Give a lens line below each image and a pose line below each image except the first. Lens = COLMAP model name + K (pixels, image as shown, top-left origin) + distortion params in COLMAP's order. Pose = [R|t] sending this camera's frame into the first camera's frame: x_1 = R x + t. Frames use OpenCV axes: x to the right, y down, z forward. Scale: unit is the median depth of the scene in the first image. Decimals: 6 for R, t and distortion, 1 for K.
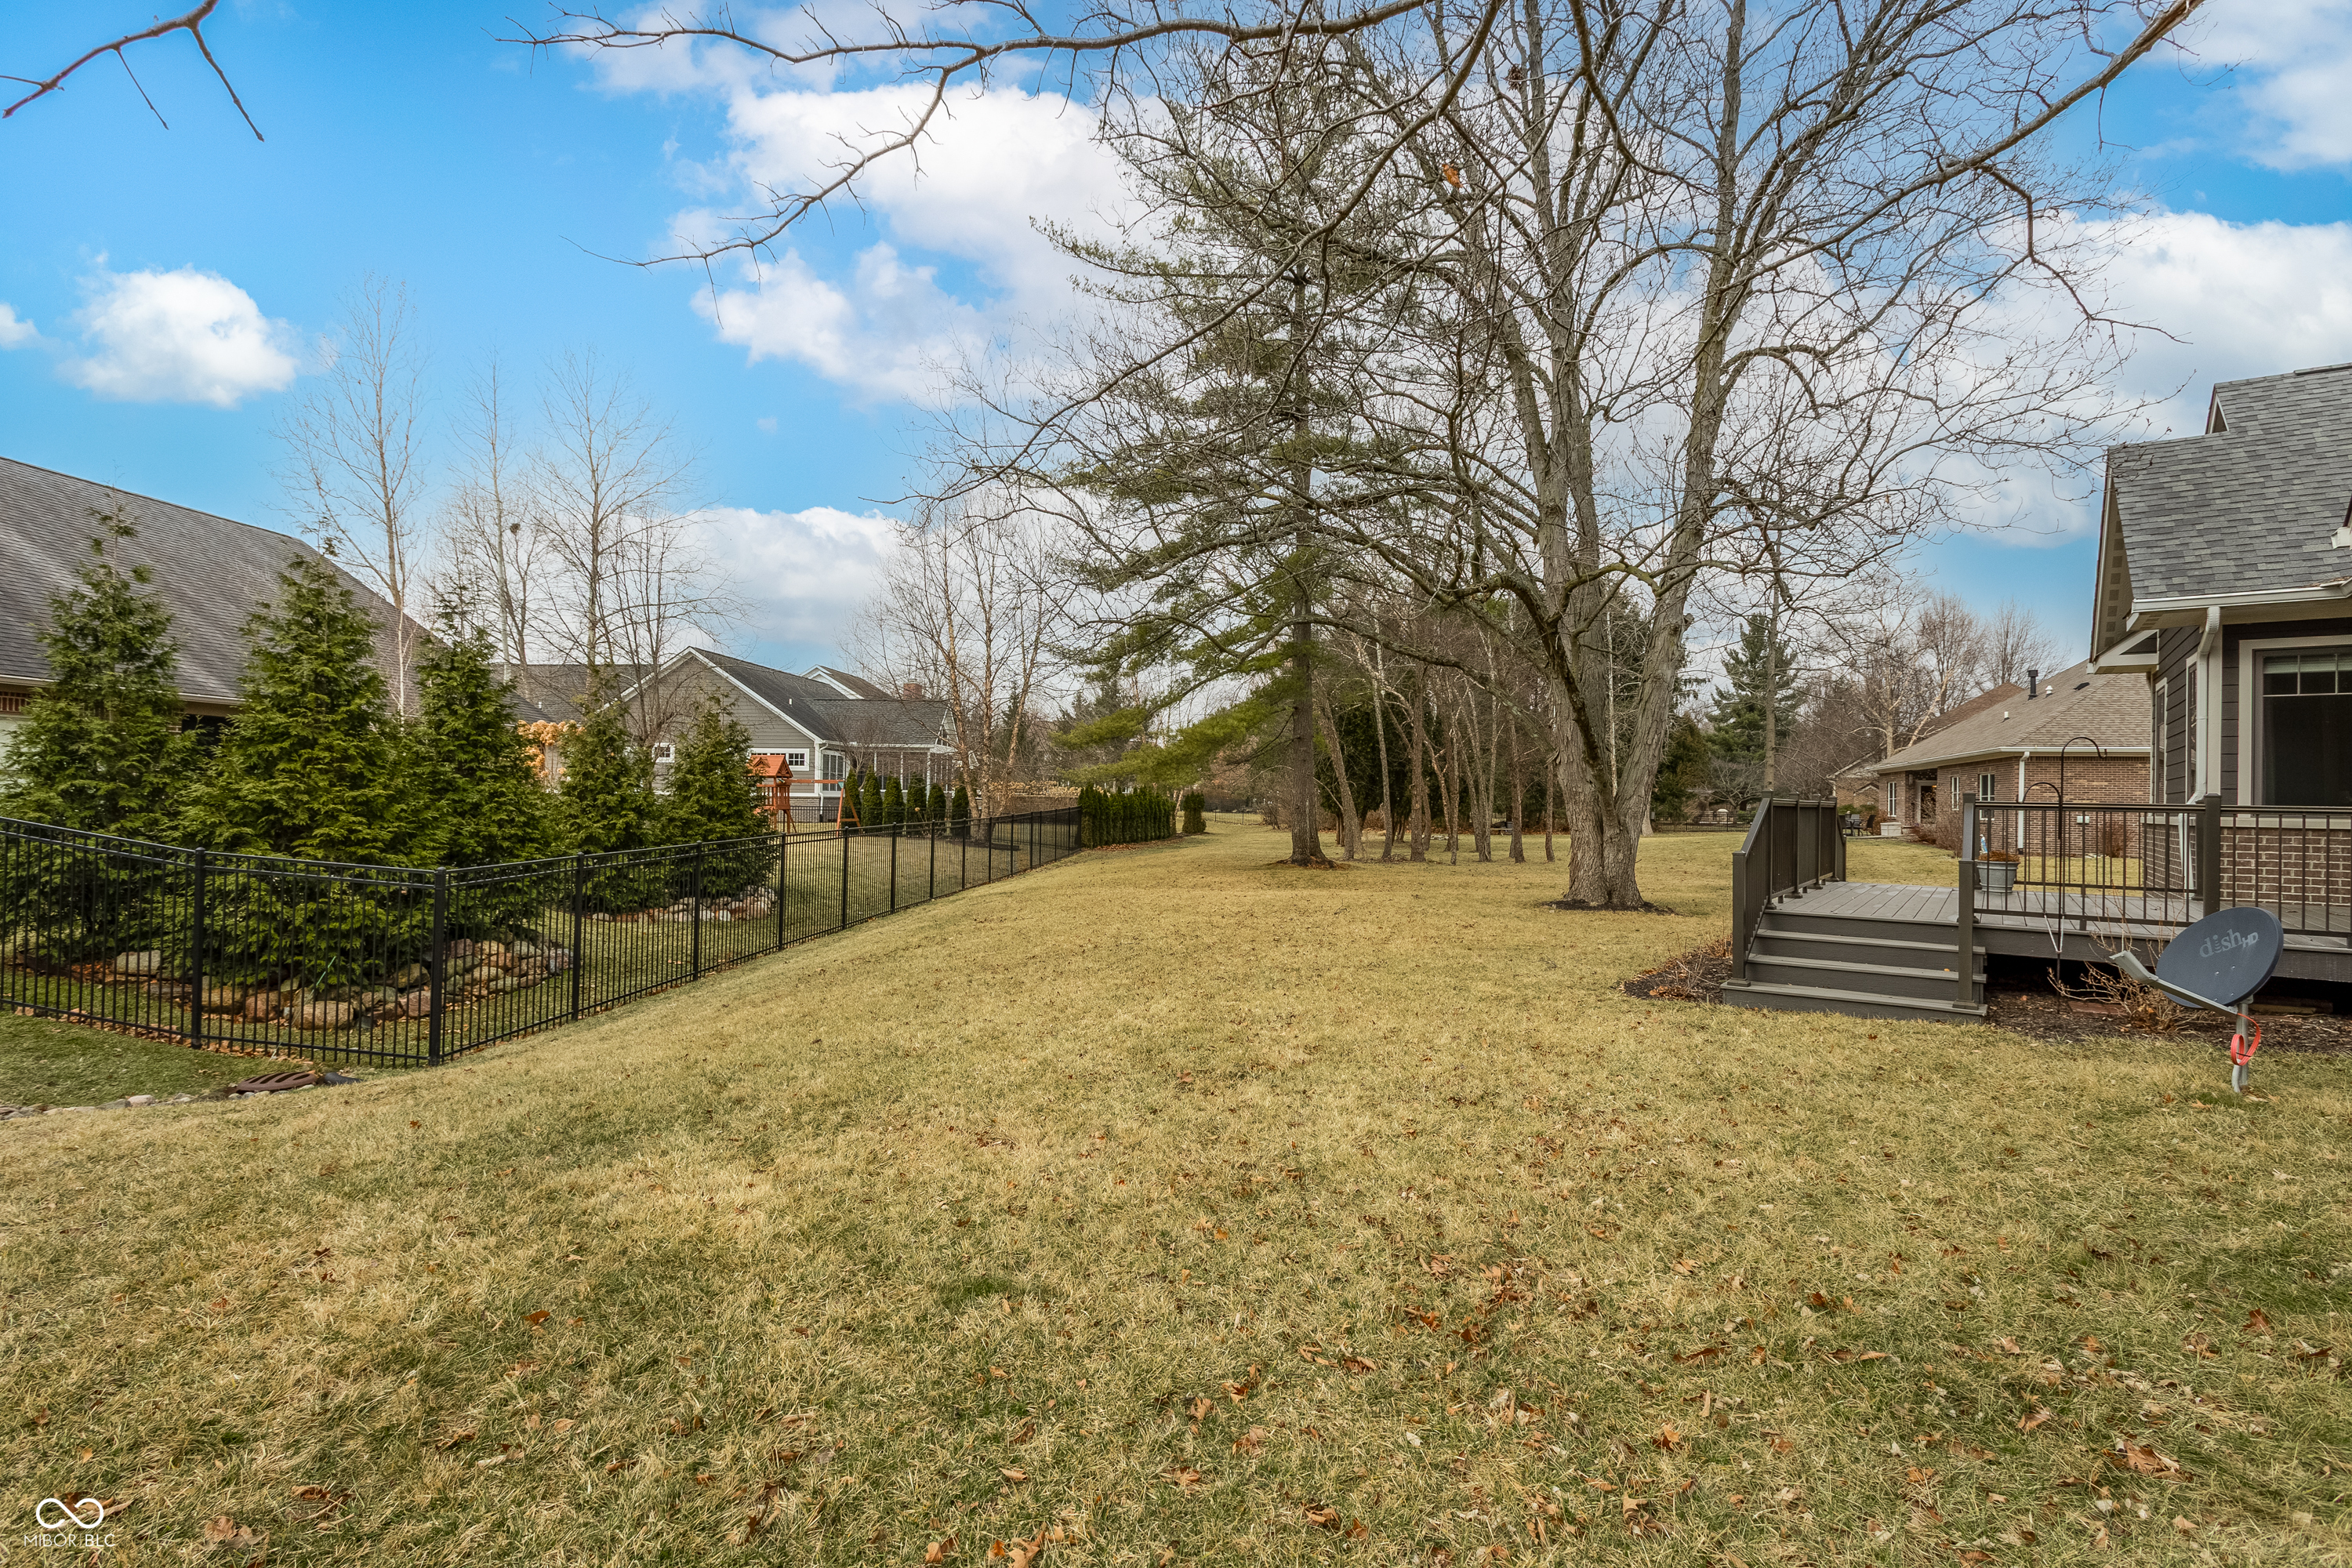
lens RADIAL K [[1141.5, 0, 1178.9], [0, 1141.5, 793.1], [0, 0, 1]] dist [-0.000348, 0.000391]
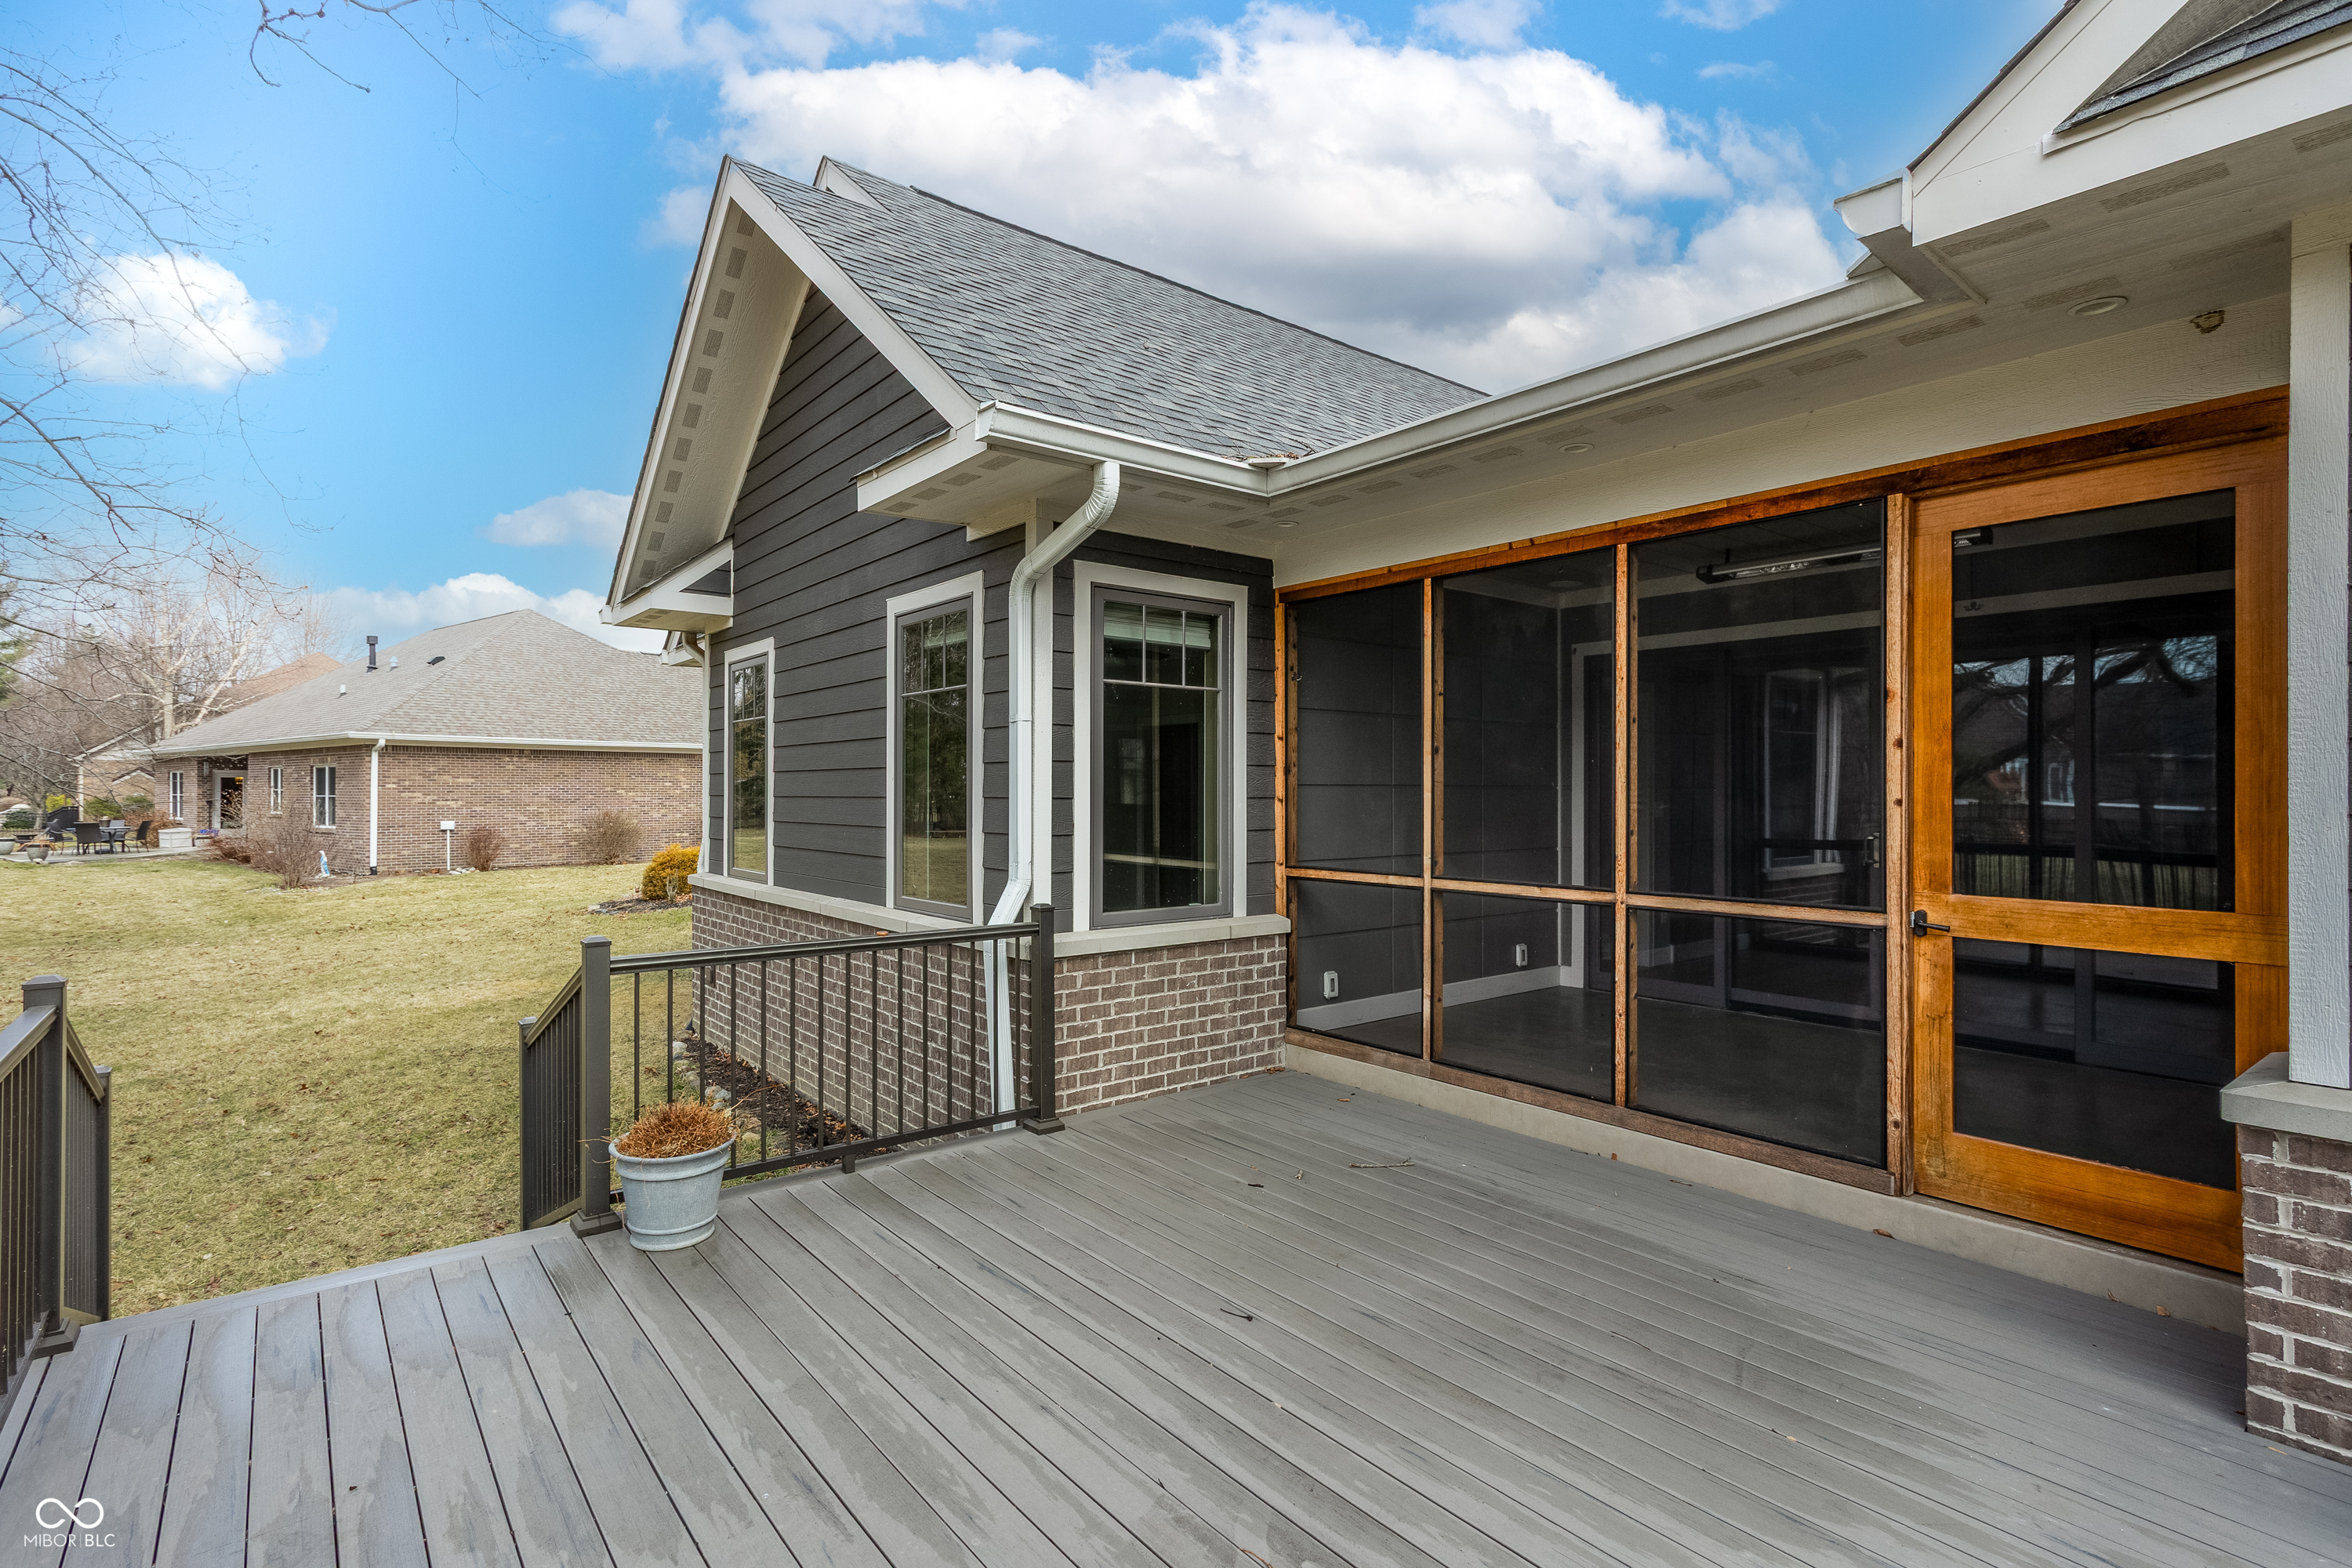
lens RADIAL K [[1141.5, 0, 1174.7], [0, 1141.5, 782.8], [0, 0, 1]] dist [-0.000348, 0.000391]
pose [[0.284180, -0.011312, 0.958704, 0.132245], [0.000601, 0.999932, 0.011620, -0.012740], [-0.958771, -0.002726, 0.284168, 0.223381]]
